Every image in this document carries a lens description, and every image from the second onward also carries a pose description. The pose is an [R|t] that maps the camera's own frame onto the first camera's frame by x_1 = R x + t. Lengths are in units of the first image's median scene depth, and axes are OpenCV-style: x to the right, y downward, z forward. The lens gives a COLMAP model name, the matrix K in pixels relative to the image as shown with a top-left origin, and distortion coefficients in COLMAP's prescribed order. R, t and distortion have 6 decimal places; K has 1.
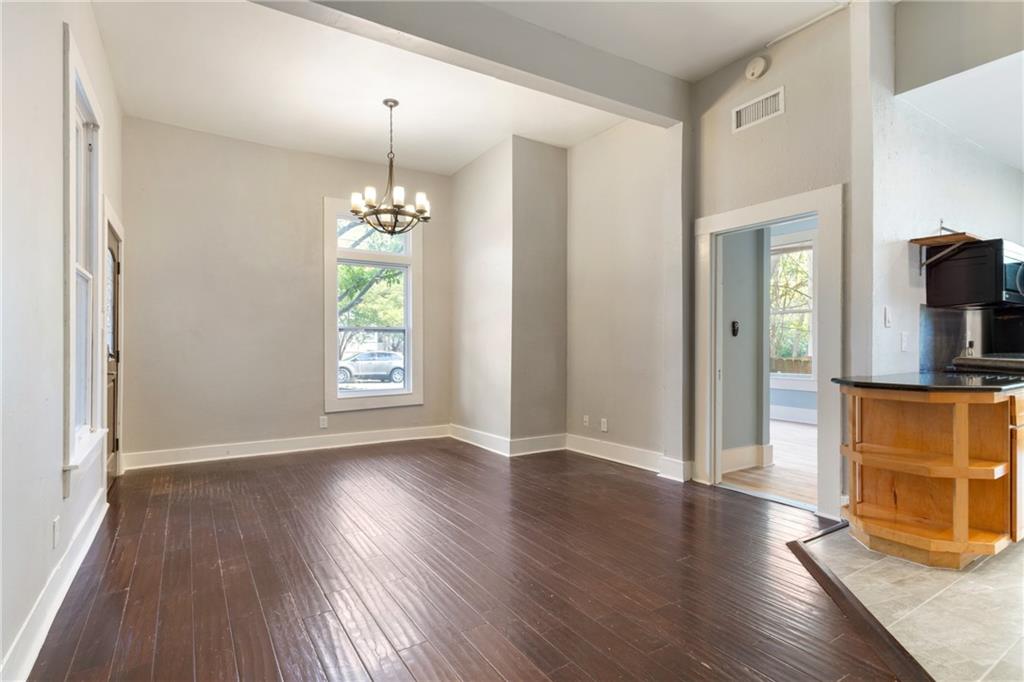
lens RADIAL K [[514.1, 0, 503.3], [0, 514.1, 342.2], [0, 0, 1]] dist [0.002863, 0.000274]
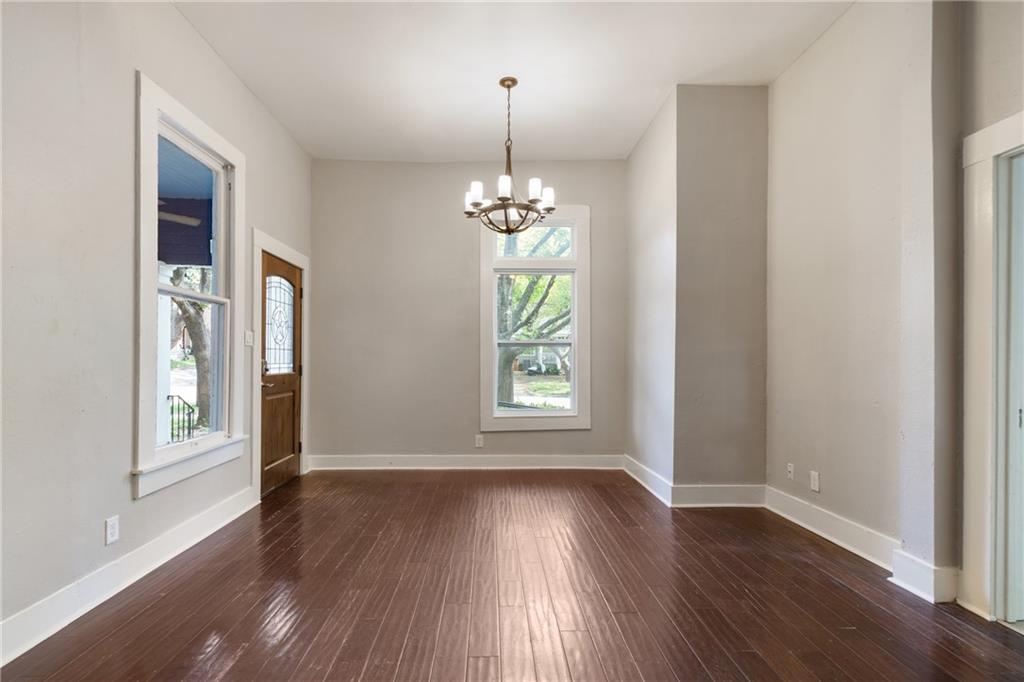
lens RADIAL K [[514.1, 0, 495.8], [0, 514.1, 359.0], [0, 0, 1]] dist [0.002863, 0.000274]
pose [[0.859273, 0.001117, -0.511515, 0.203243], [0.001129, 0.999991, 0.004080, -0.001484], [0.511515, -0.004083, 0.859264, 0.234588]]
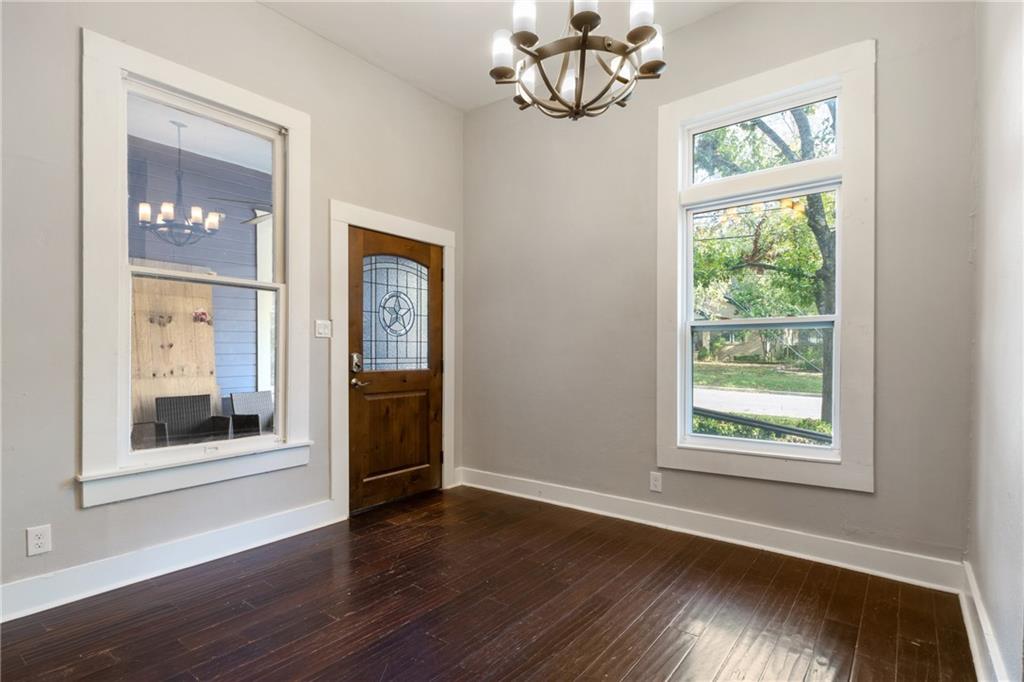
lens RADIAL K [[514.1, 0, 495.7], [0, 514.1, 360.6], [0, 0, 1]] dist [0.002863, 0.000274]
pose [[0.341506, 0.013797, -0.939778, 0.189819], [0.004057, 0.999861, 0.016153, 0.001918], [0.939871, -0.009329, 0.341403, 0.747811]]
